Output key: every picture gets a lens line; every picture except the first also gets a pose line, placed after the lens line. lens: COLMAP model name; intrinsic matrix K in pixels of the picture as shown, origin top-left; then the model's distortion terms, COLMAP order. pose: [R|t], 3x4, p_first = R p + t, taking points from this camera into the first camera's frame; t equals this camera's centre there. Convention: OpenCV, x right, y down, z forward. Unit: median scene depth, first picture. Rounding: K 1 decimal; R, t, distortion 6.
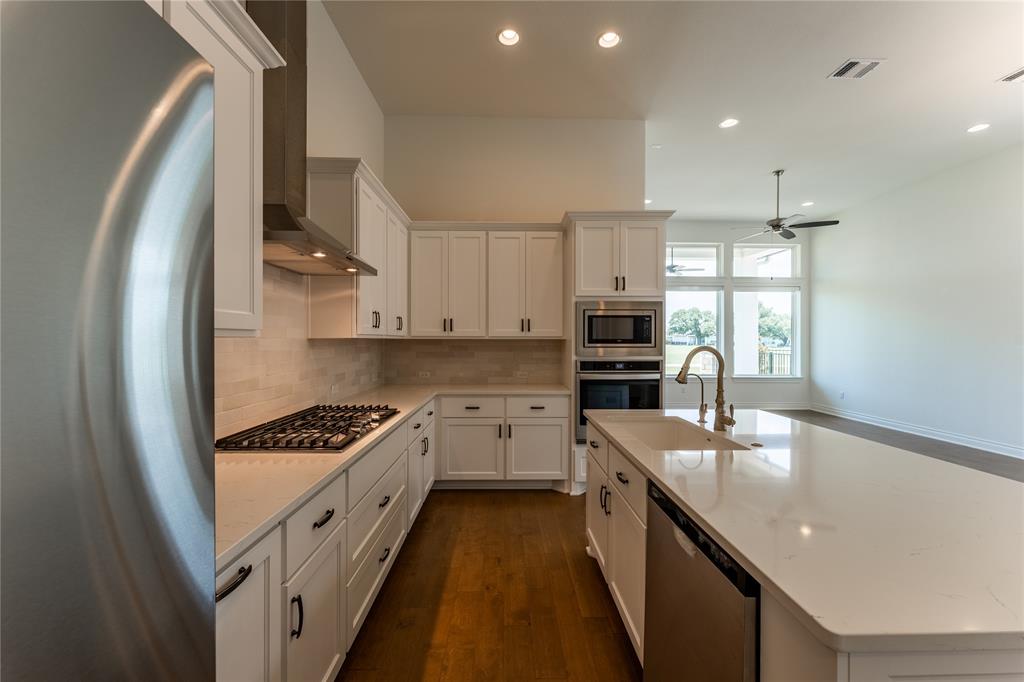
lens RADIAL K [[413.3, 0, 511.2], [0, 413.3, 340.7], [0, 0, 1]] dist [0.009160, -0.000062]
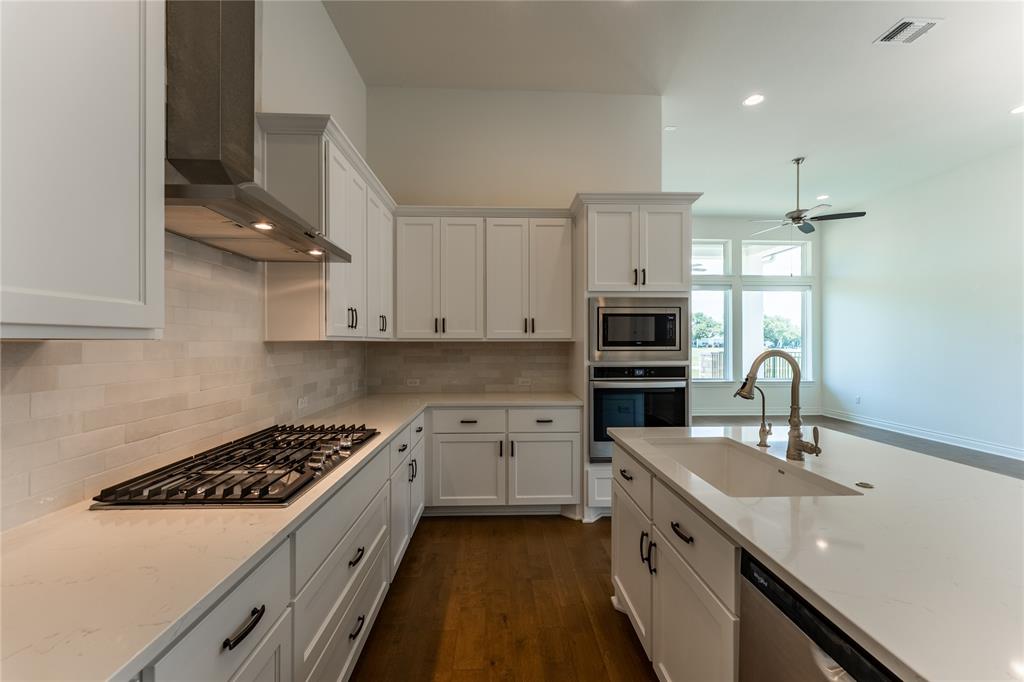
lens RADIAL K [[413.3, 0, 513.0], [0, 413.3, 341.6], [0, 0, 1]] dist [0.009160, -0.000062]
pose [[0.999700, -0.002453, 0.024390, -0.025039], [0.002532, 0.999992, -0.003200, -0.000747], [-0.024382, 0.003261, 0.999697, 0.154696]]
